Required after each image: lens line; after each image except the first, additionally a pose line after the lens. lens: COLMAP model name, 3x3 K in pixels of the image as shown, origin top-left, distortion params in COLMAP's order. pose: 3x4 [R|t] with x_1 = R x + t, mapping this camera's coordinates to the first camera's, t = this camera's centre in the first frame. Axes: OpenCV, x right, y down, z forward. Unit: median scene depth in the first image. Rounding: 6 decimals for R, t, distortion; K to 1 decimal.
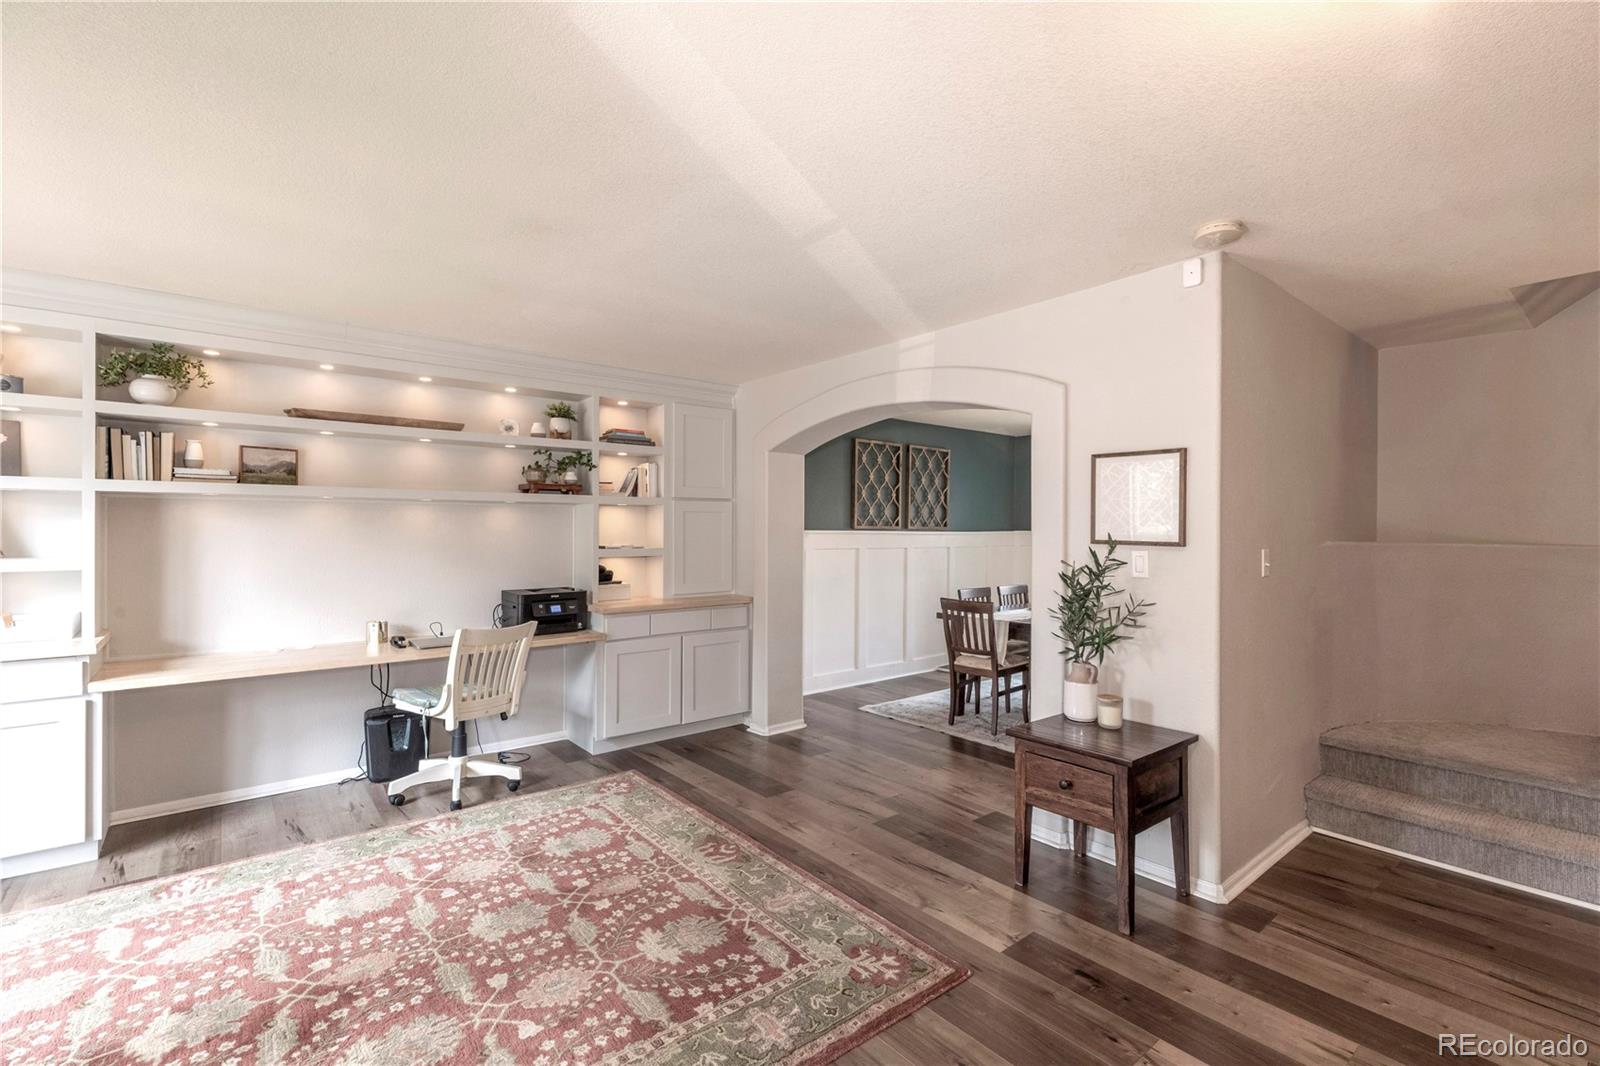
lens RADIAL K [[715.3, 0, 800.5], [0, 715.3, 531.2], [0, 0, 1]] dist [0.006395, -0.001307]
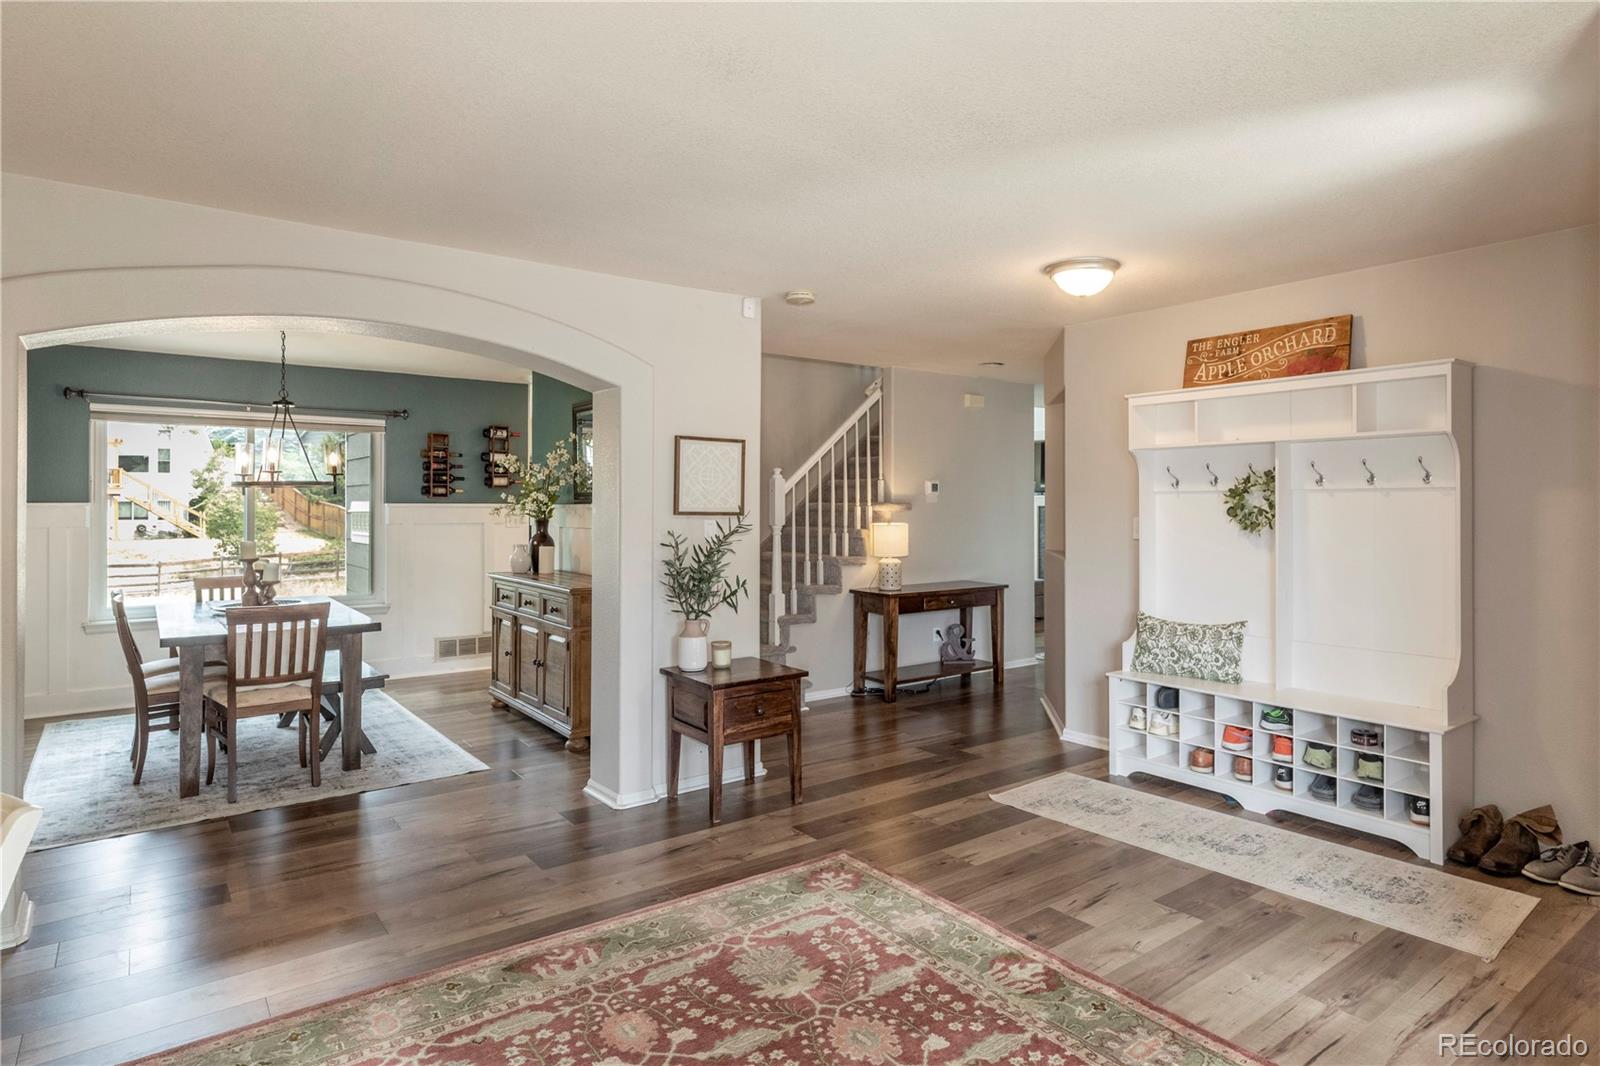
lens RADIAL K [[899.9, 0, 861.8], [0, 899.9, 501.0], [0, 0, 1]] dist [0.002504, 0.000772]
pose [[0.004251, 0.001524, 0.999990, -1.159529], [-0.000773, 0.999999, -0.001521, -0.003036], [-0.999991, -0.000766, 0.004252, 0.818731]]
